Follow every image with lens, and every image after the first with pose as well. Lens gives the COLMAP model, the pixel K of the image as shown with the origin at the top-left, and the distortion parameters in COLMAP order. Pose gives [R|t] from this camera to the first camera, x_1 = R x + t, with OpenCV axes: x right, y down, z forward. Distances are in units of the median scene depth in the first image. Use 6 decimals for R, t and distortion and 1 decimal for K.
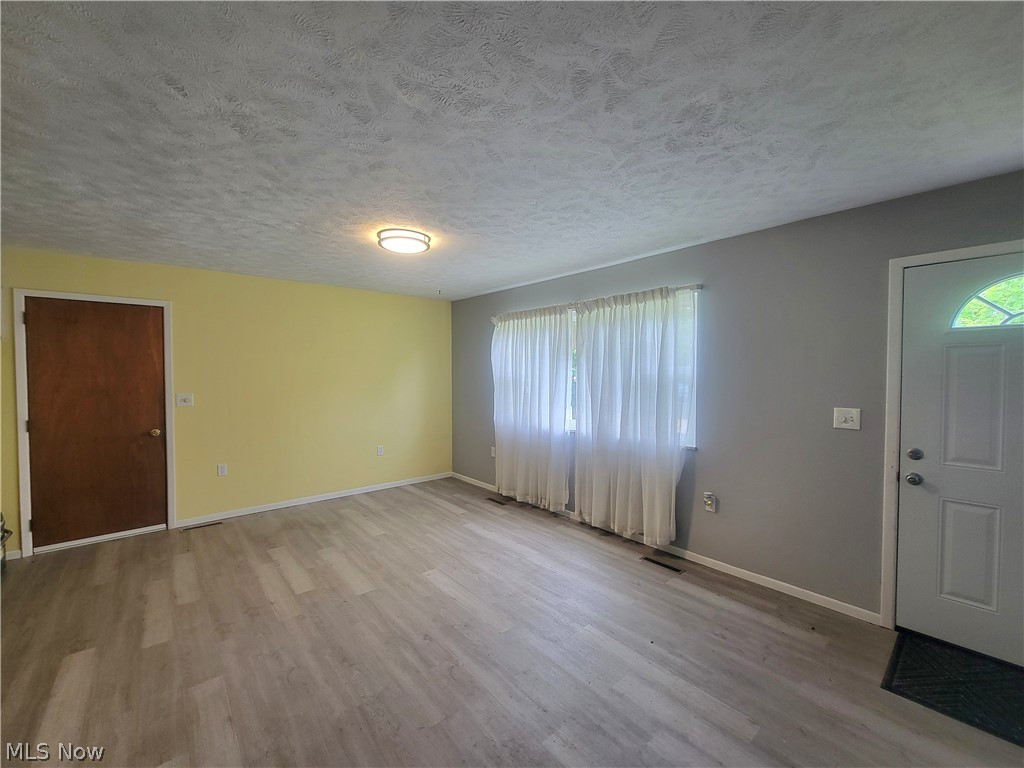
lens RADIAL K [[415.0, 0, 512.1], [0, 415.0, 383.1], [0, 0, 1]] dist [0.002873, -0.000852]
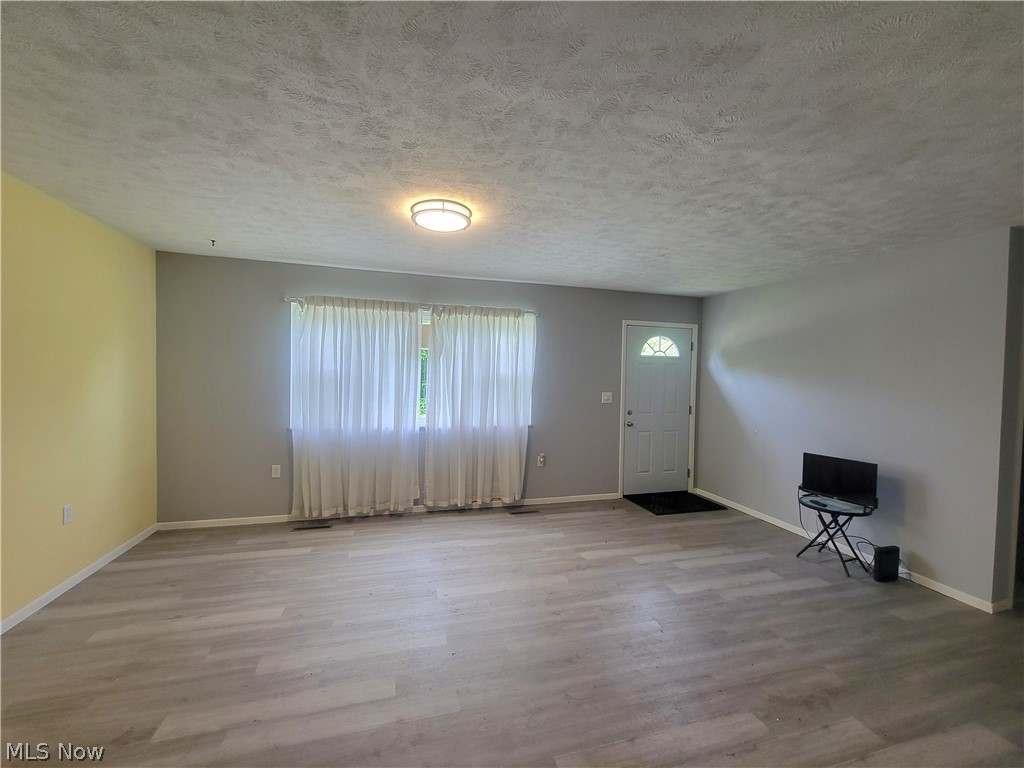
lens RADIAL K [[415.0, 0, 509.4], [0, 415.0, 383.9], [0, 0, 1]] dist [0.002873, -0.000852]
pose [[0.429952, -0.017911, 0.902674, -0.750335], [0.002748, 0.999825, 0.018530, -0.011259], [-0.902848, -0.005486, 0.429925, 0.387450]]
